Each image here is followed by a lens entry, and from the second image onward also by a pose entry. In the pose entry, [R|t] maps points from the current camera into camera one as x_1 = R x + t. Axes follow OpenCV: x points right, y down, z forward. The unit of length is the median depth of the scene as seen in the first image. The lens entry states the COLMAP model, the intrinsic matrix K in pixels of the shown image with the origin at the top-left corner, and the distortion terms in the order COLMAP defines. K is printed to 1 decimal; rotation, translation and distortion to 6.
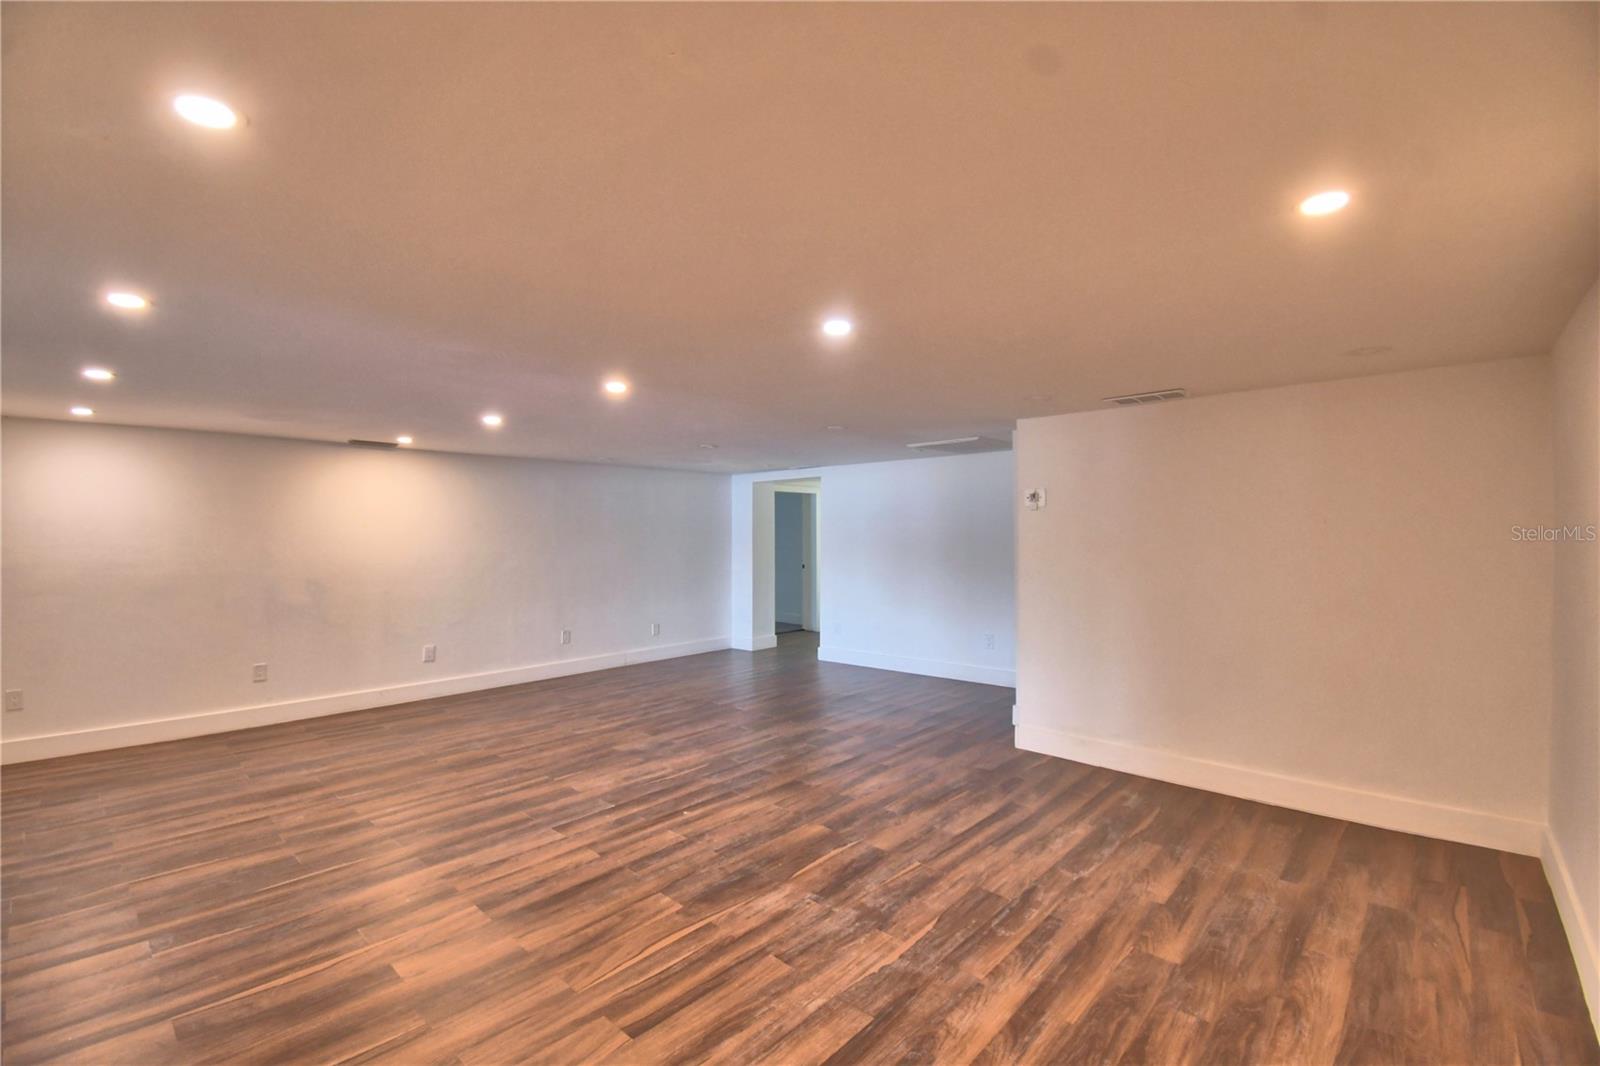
lens RADIAL K [[726.6, 0, 800.0], [0, 726.6, 533.0], [0, 0, 1]] dist [0.015695, -0.025824]
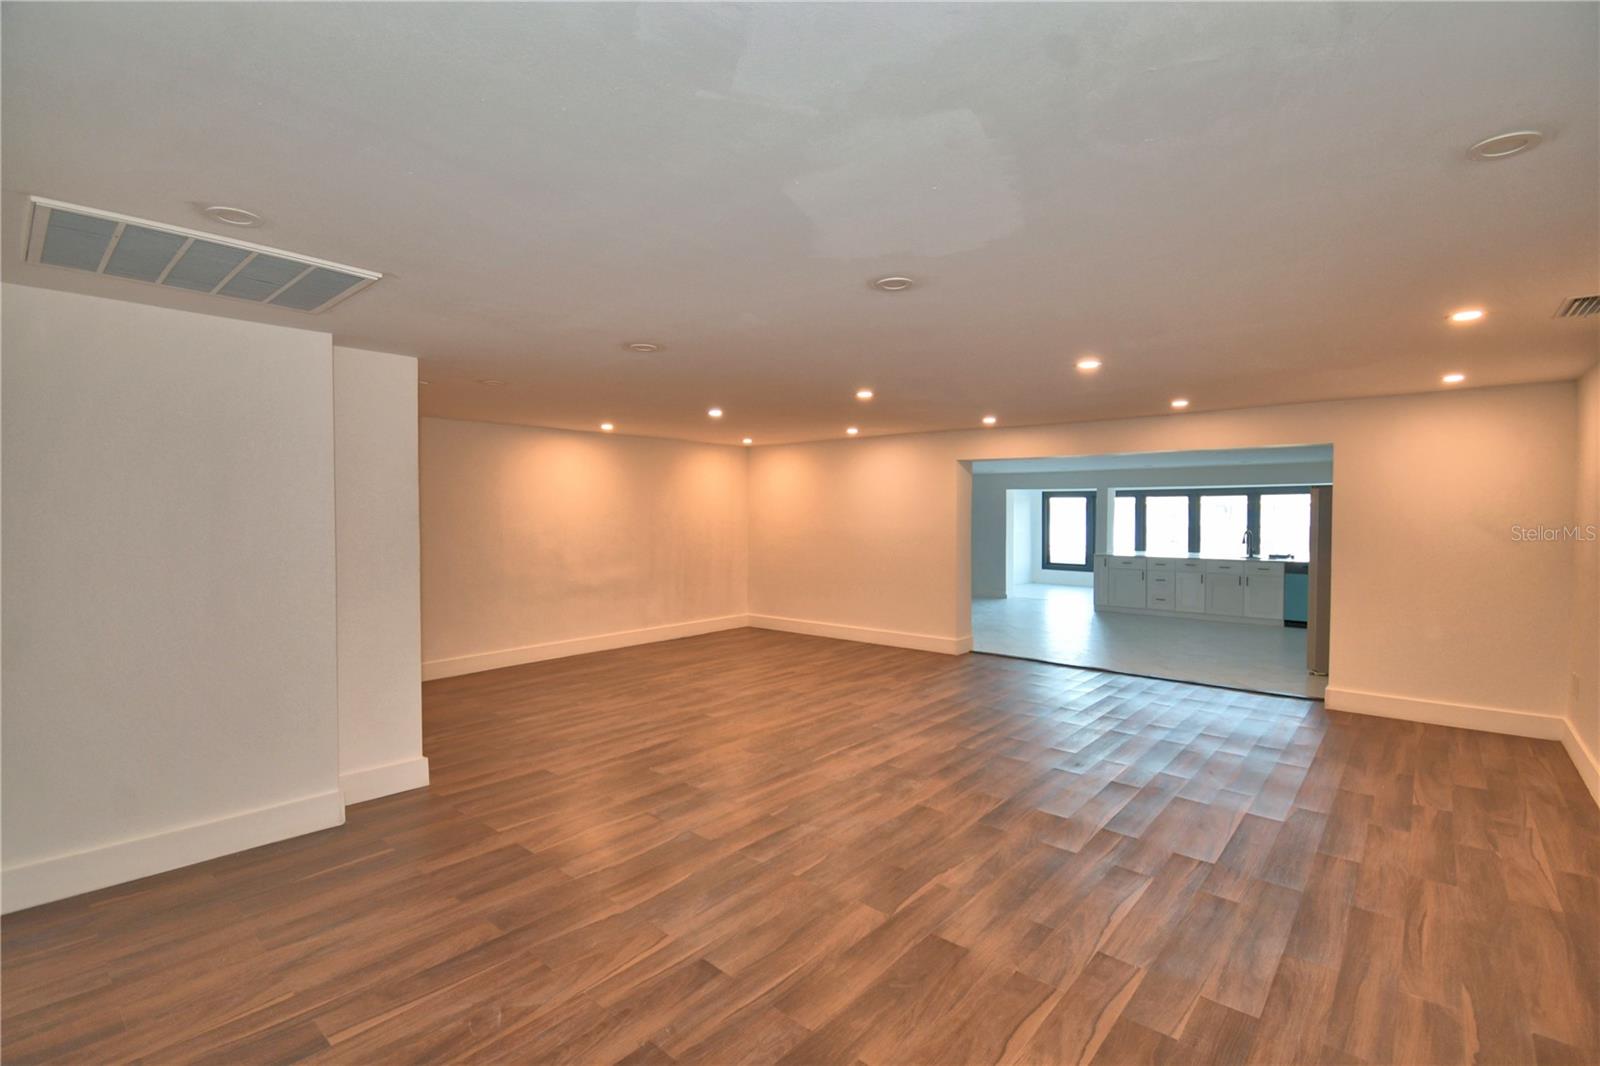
lens RADIAL K [[726.6, 0, 800.0], [0, 726.6, 533.0], [0, 0, 1]] dist [0.015695, -0.025824]
pose [[-0.999807, 0.003190, -0.019388, -0.110195], [0.003029, 0.999961, 0.008311, 0.032511], [0.019414, 0.008250, -0.999777, 2.294236]]
